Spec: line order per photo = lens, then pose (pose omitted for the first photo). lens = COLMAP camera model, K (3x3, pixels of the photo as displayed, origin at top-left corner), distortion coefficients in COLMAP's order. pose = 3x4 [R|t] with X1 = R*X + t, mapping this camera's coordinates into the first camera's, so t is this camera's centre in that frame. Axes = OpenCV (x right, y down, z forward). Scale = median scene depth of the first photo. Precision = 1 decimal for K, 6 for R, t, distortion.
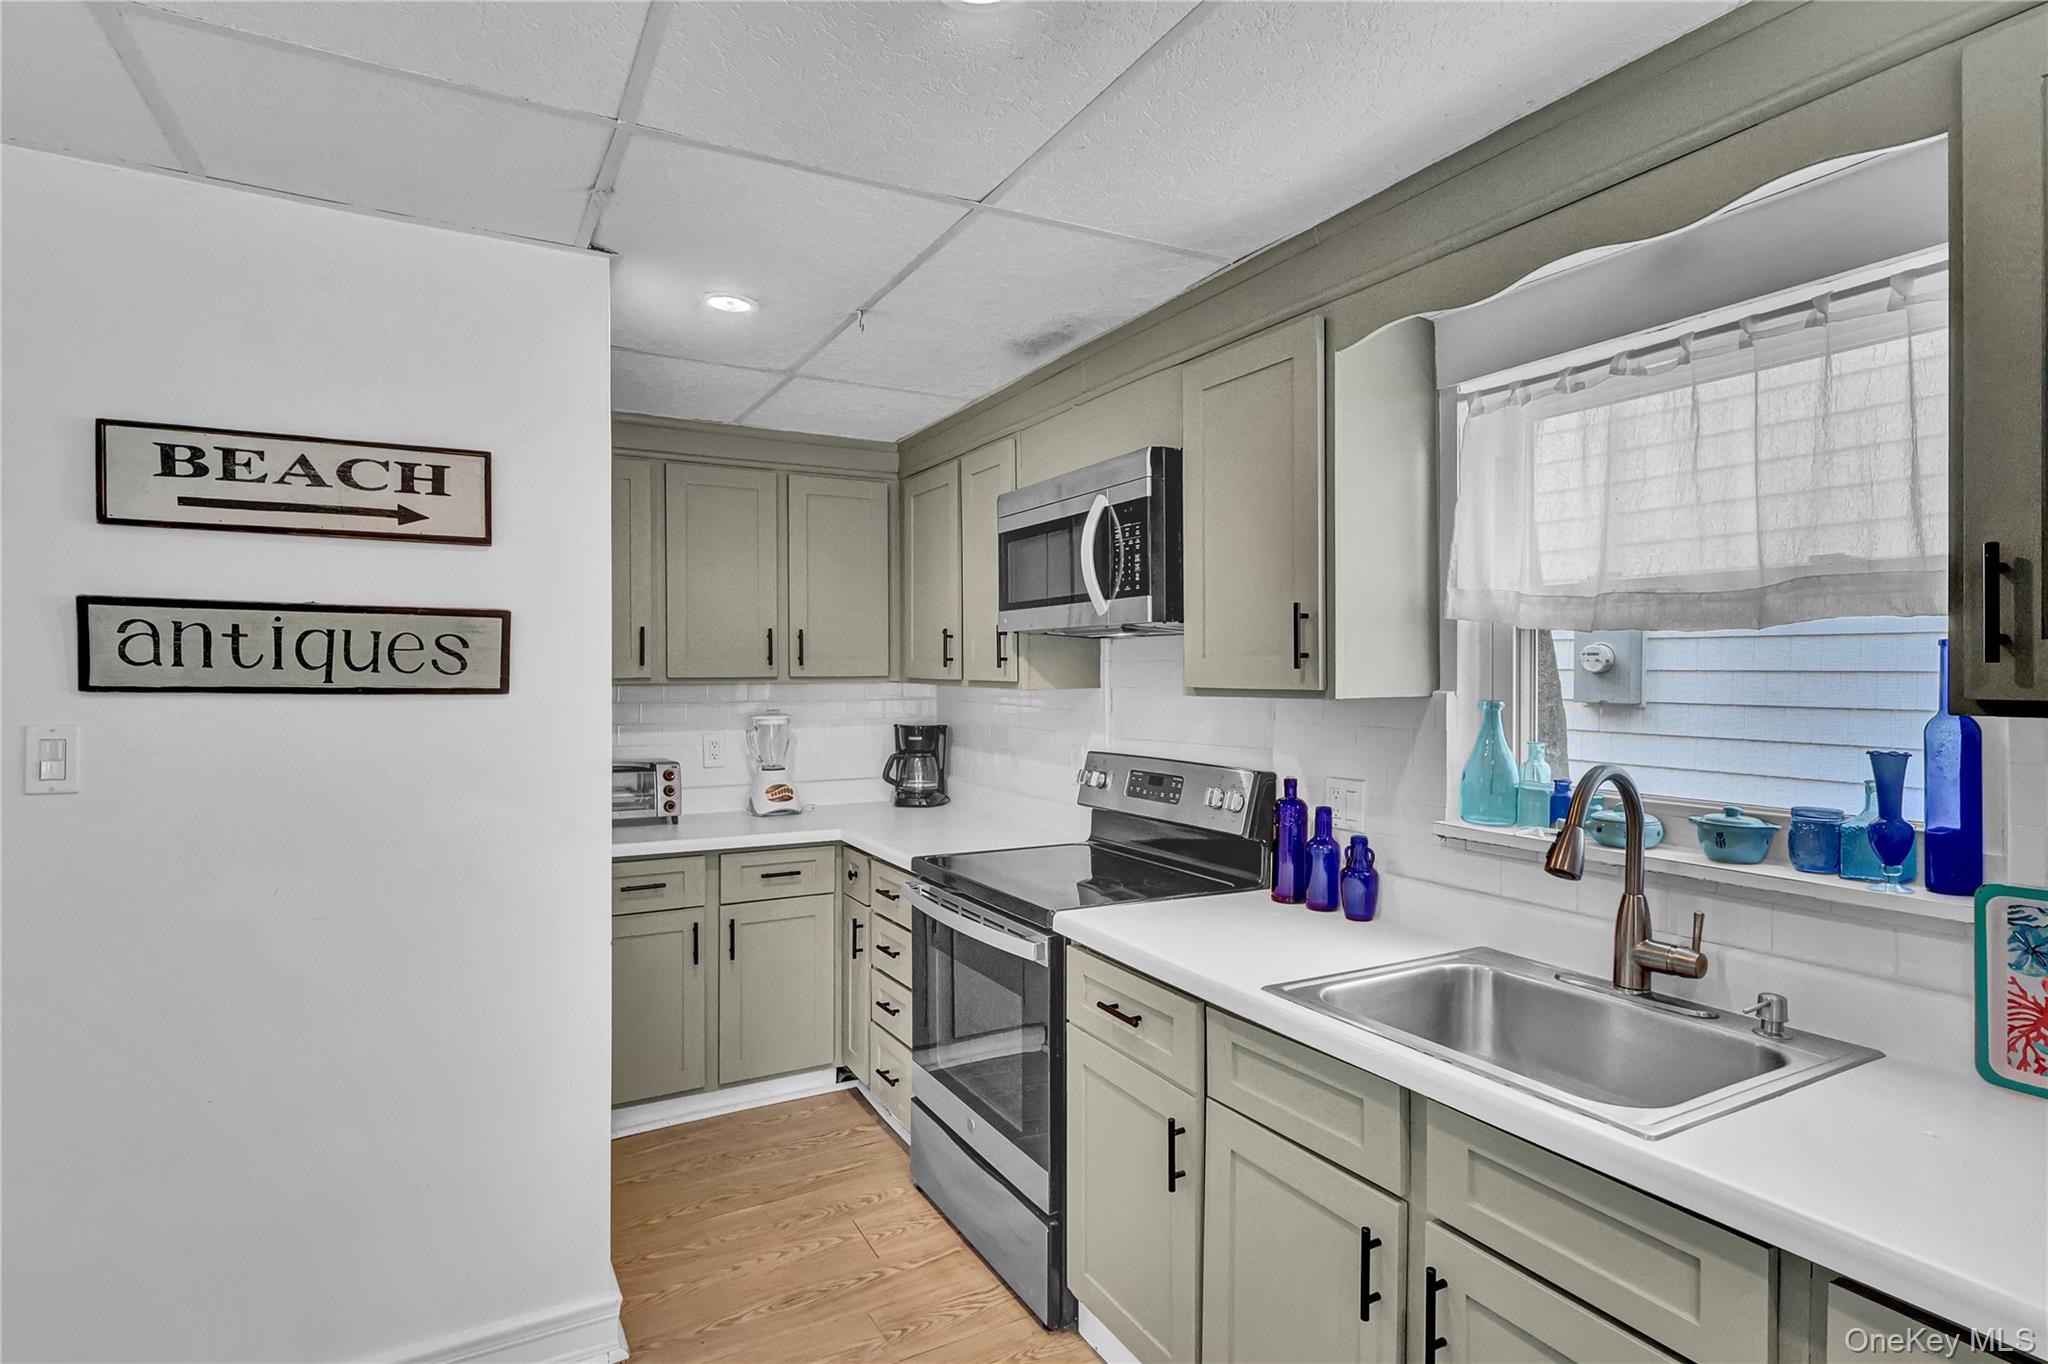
lens RADIAL K [[1015.8, 0, 1026.6], [0, 1015.8, 672.6], [0, 0, 1]] dist [-0.001556, 0.000070]
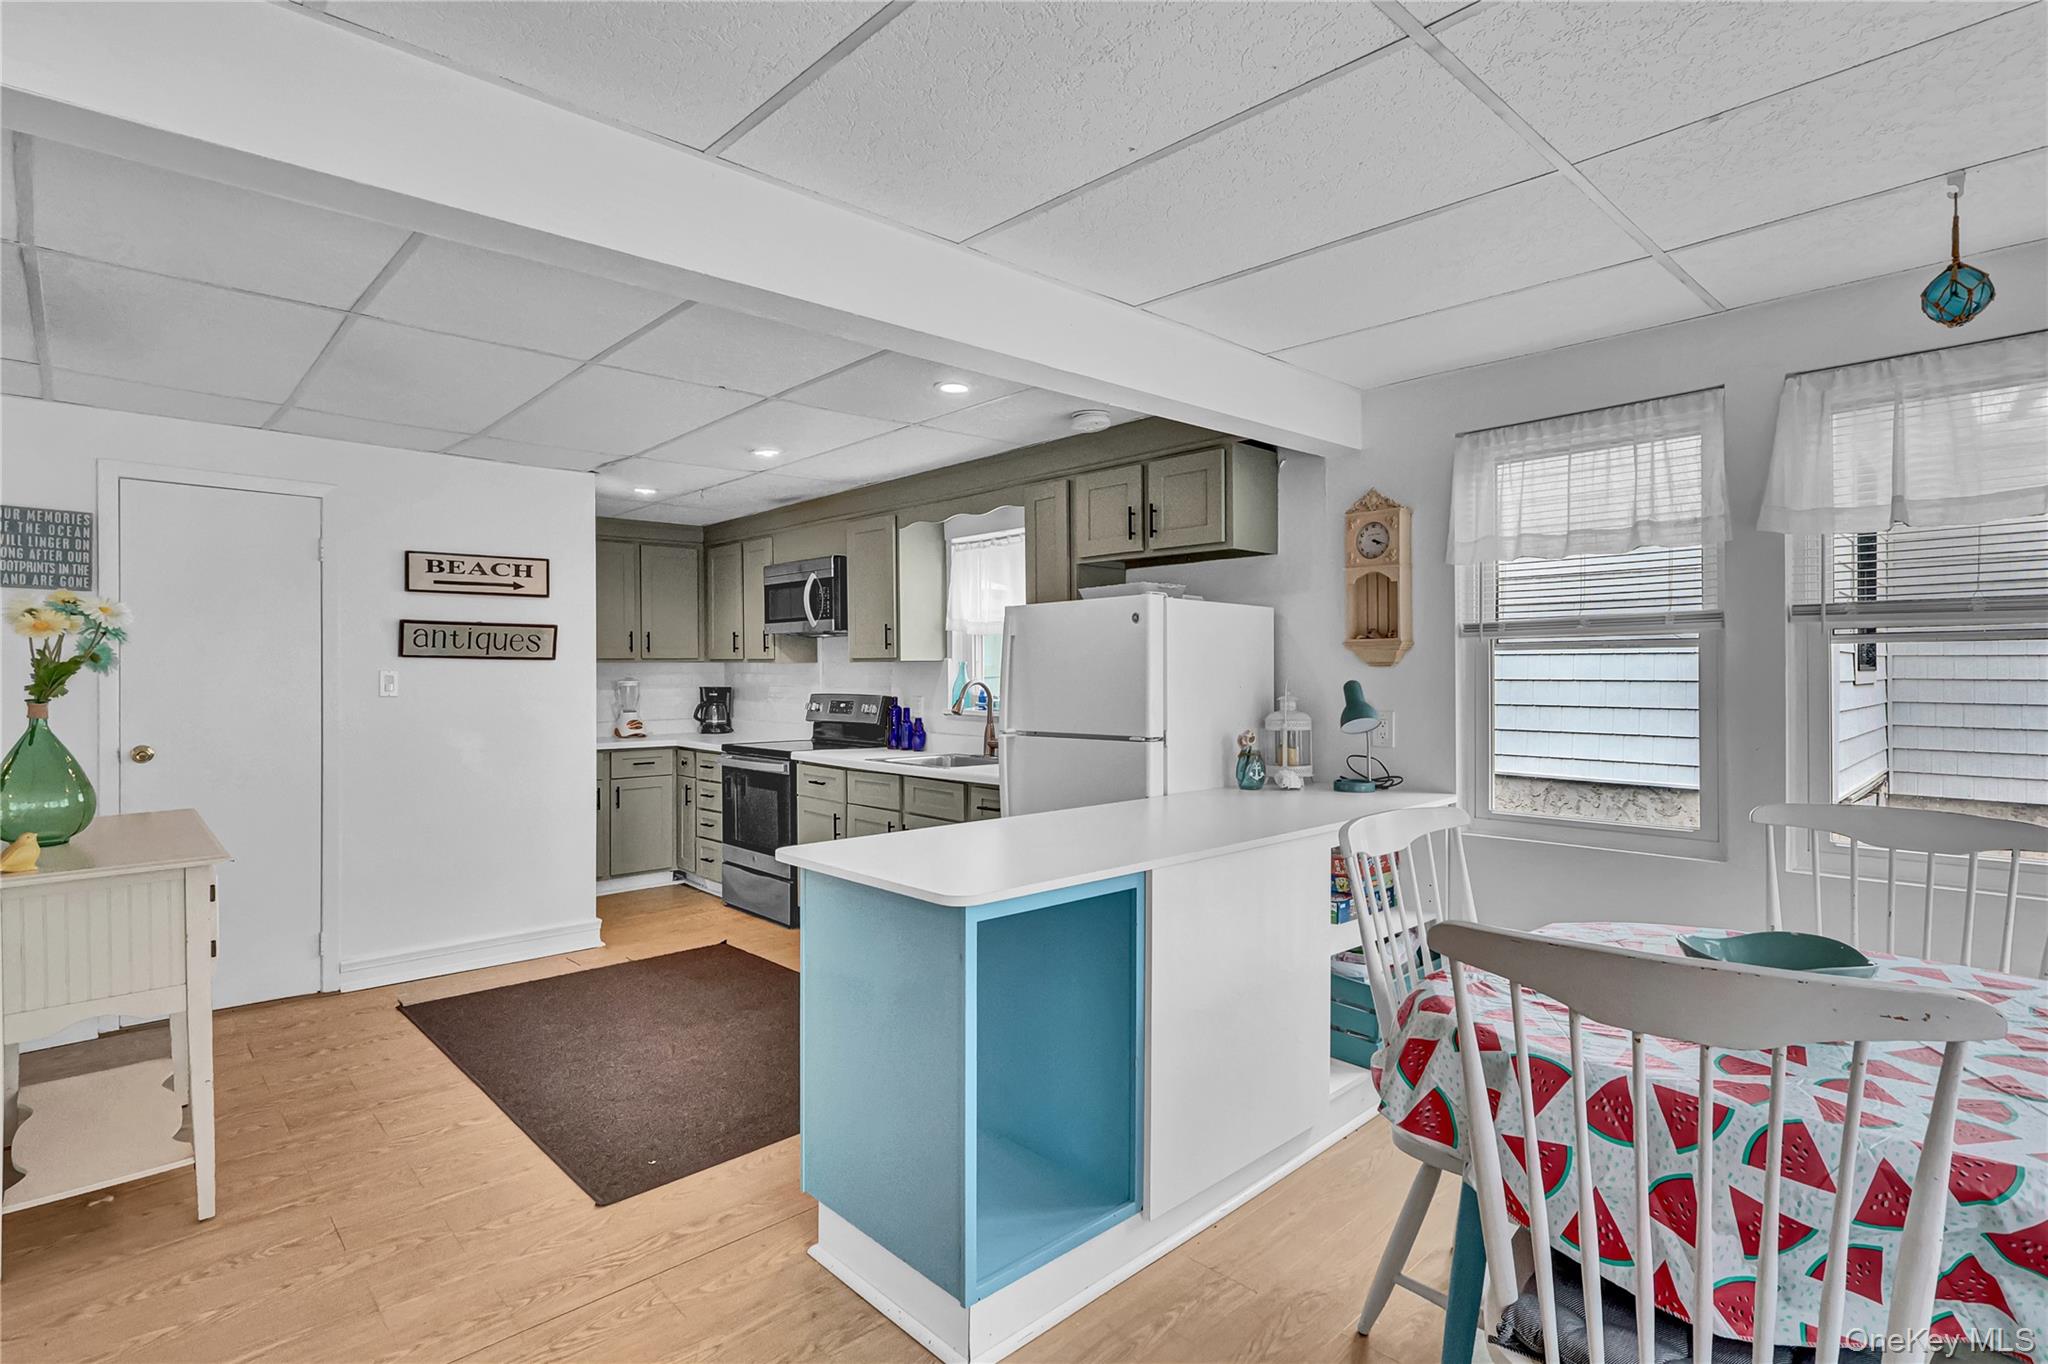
lens RADIAL K [[1015.8, 0, 1026.6], [0, 1015.8, 672.6], [0, 0, 1]] dist [-0.001556, 0.000070]
pose [[0.971296, -0.005374, 0.237812, -0.003220], [0.004855, 0.999984, 0.002768, 0.044402], [-0.237823, -0.001533, 0.971307, -1.415552]]
